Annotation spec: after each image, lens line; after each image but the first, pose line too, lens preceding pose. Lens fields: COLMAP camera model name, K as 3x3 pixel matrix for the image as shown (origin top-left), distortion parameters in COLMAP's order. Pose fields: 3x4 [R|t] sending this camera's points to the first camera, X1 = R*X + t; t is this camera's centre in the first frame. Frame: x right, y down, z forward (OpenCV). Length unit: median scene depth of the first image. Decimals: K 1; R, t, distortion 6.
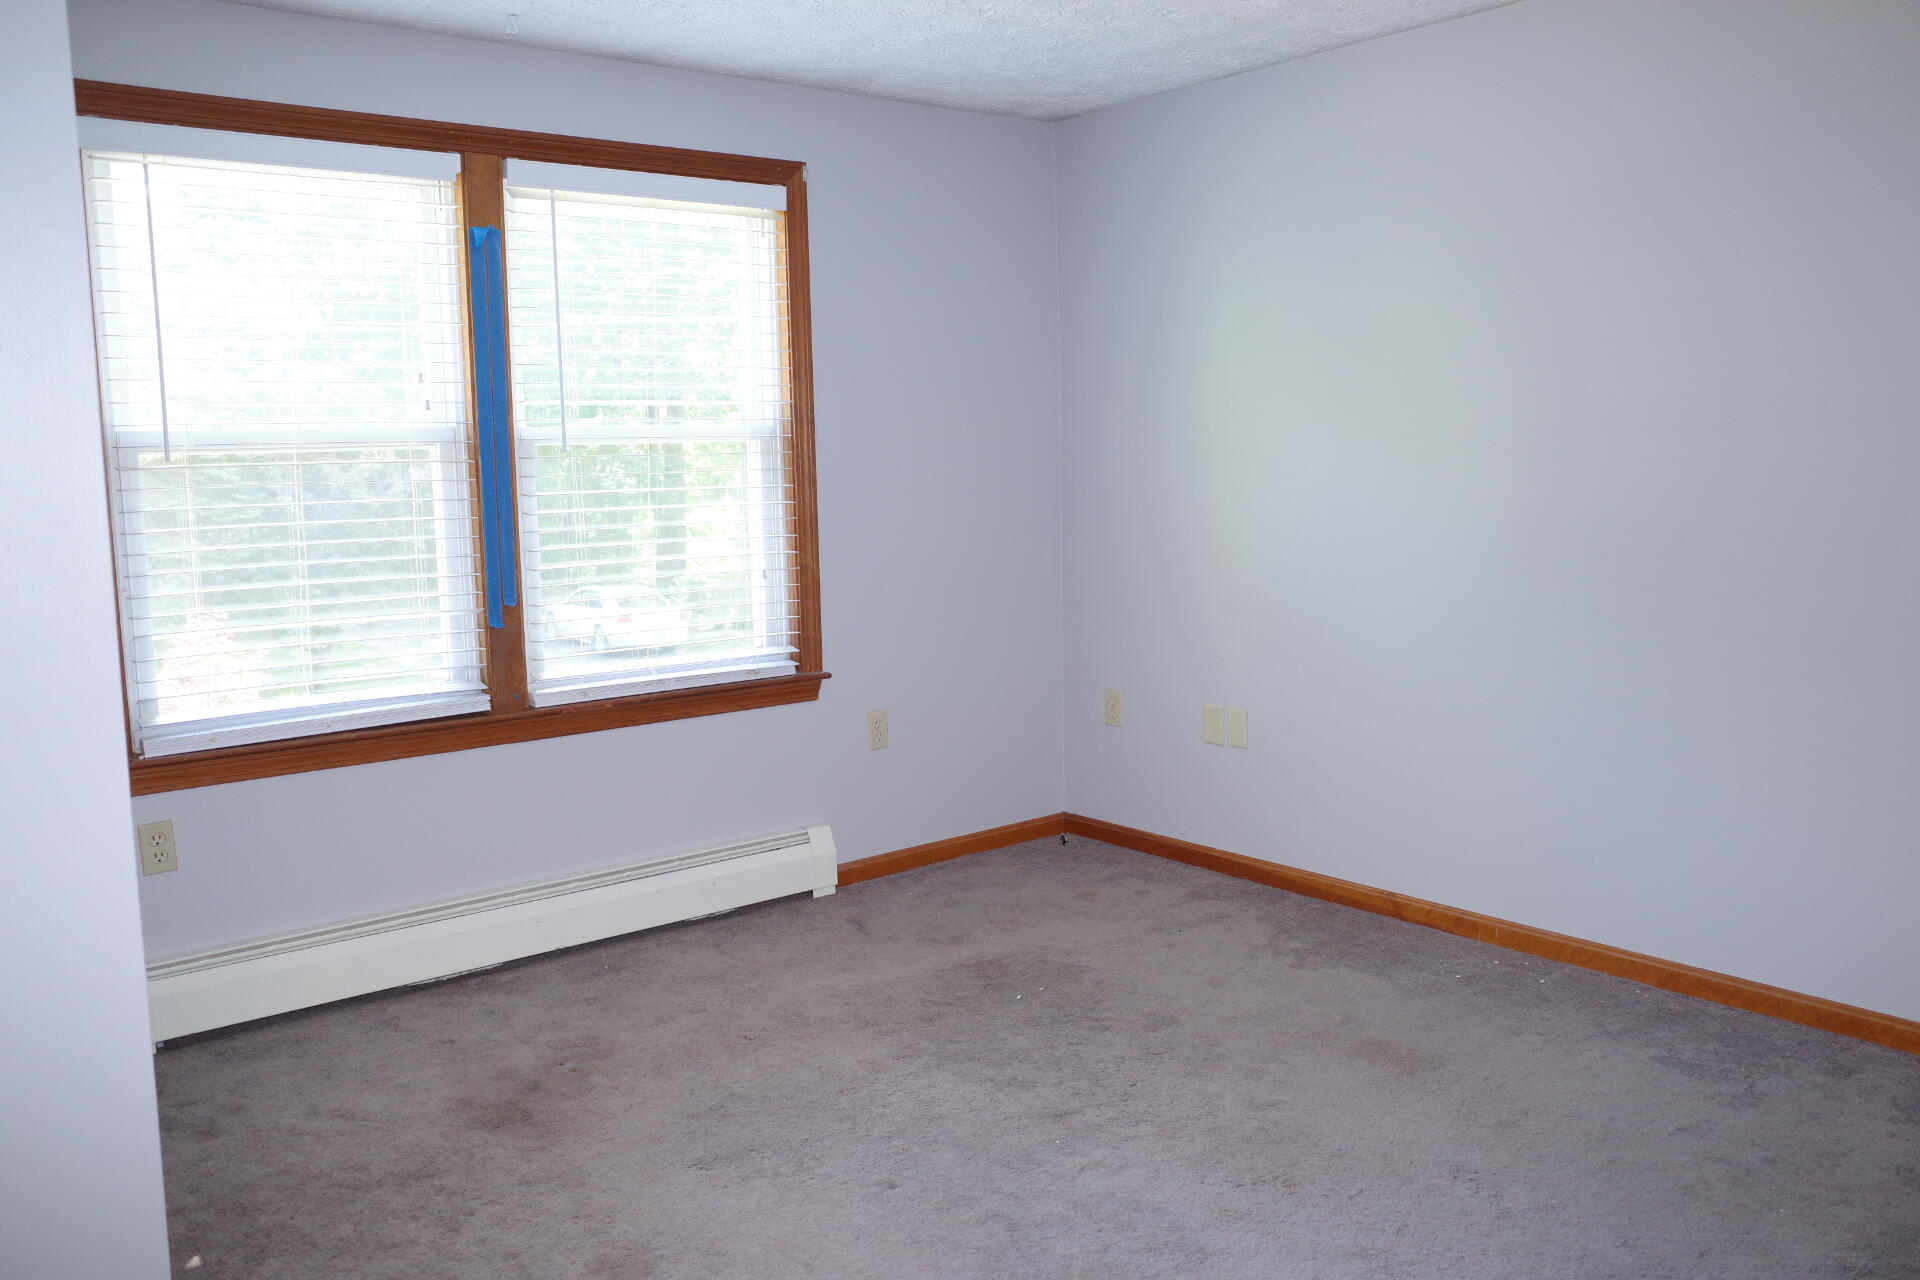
lens RADIAL K [[1620.3, 0, 956.9], [0, 1620.3, 638.2], [0, 0, 1]] dist [0.005129, 0.001394]
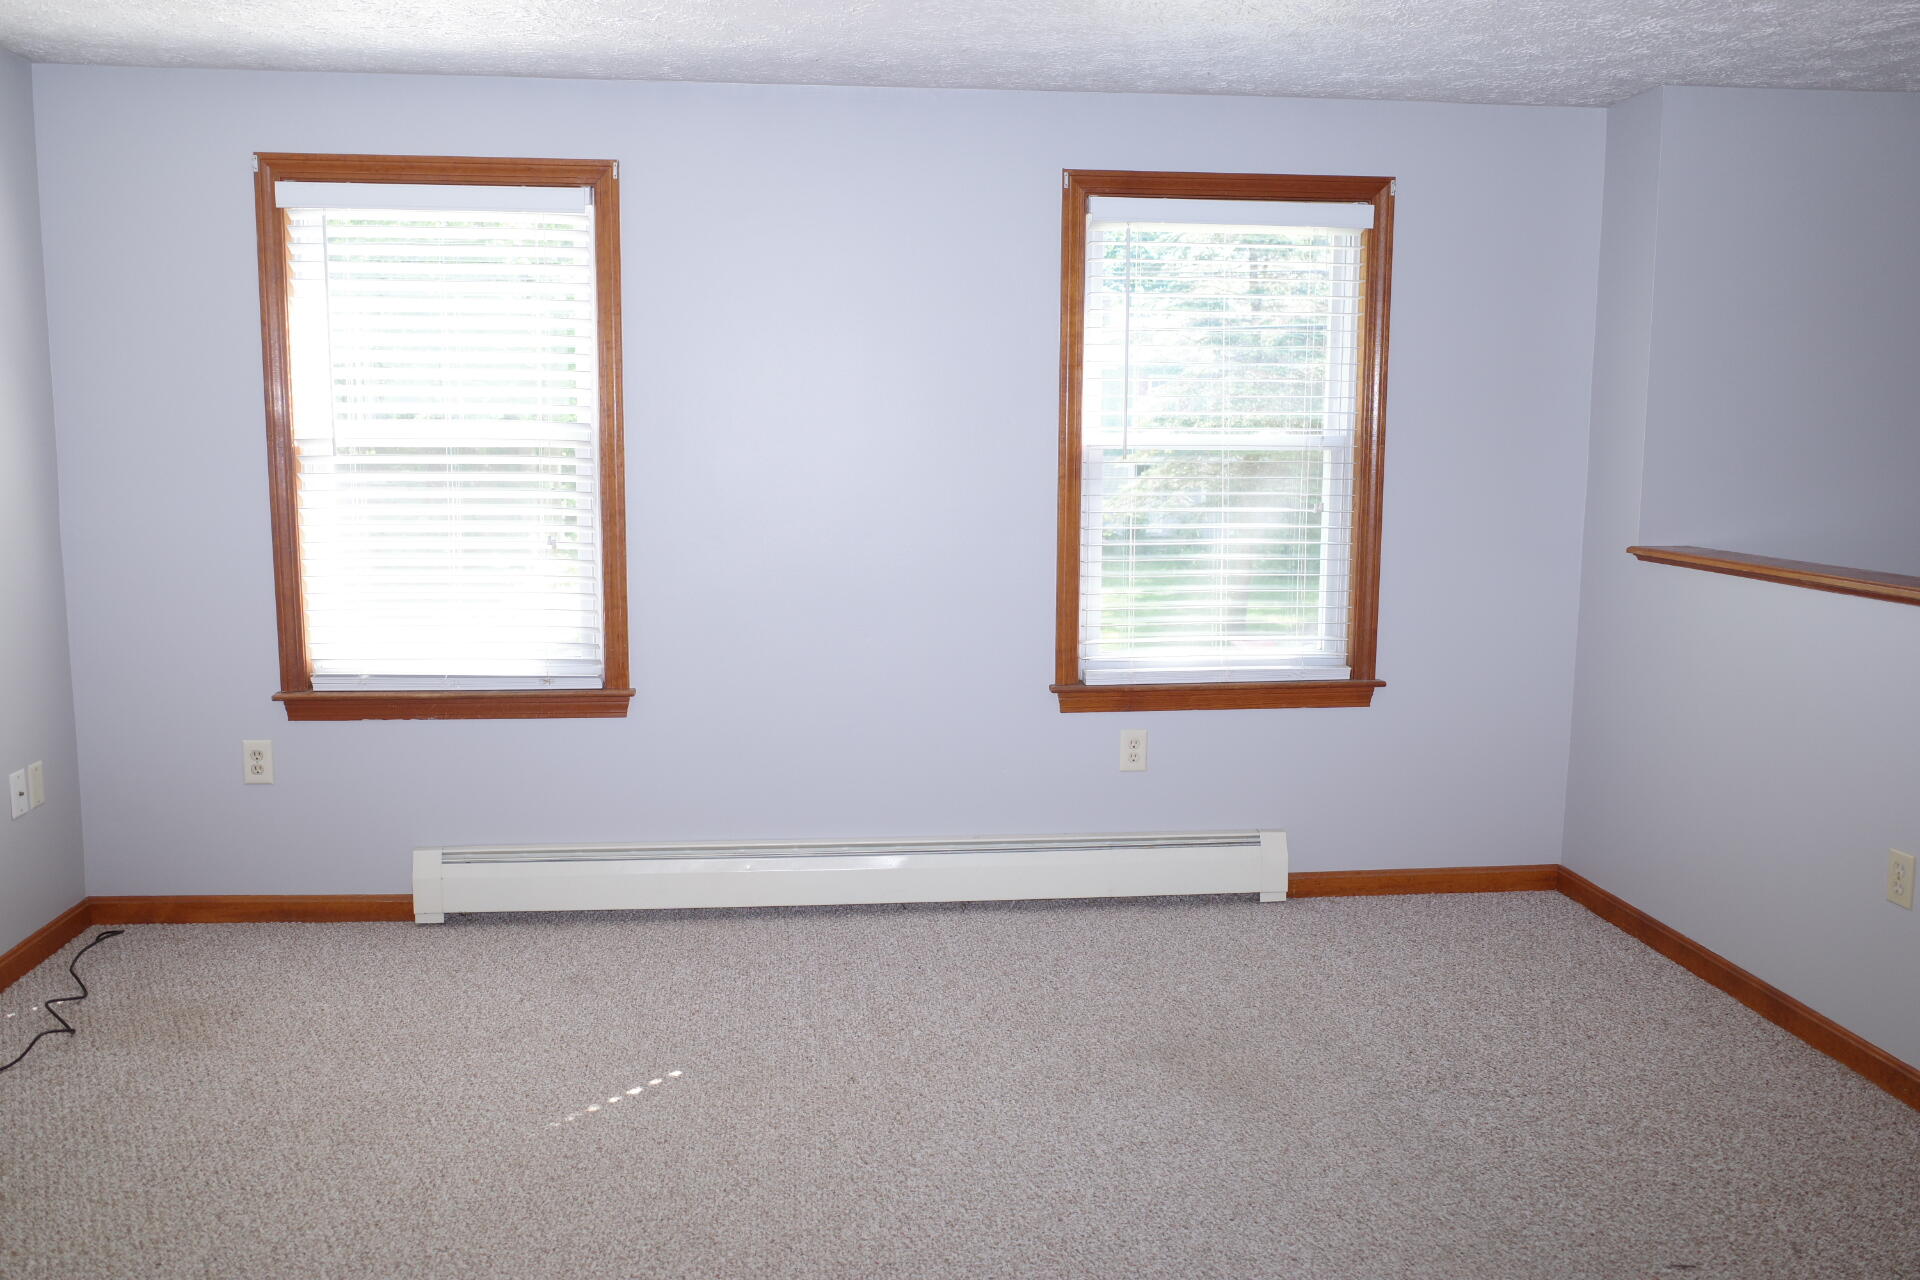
lens RADIAL K [[1375.5, 0, 963.2], [0, 1375.5, 623.0], [0, 0, 1]] dist [-0.003117, -0.000294]
pose [[0.830408, 0.090793, -0.549708, 0.200891], [-0.087159, 0.995655, 0.032783, -0.023719], [0.550296, 0.020689, 0.834714, 0.158839]]
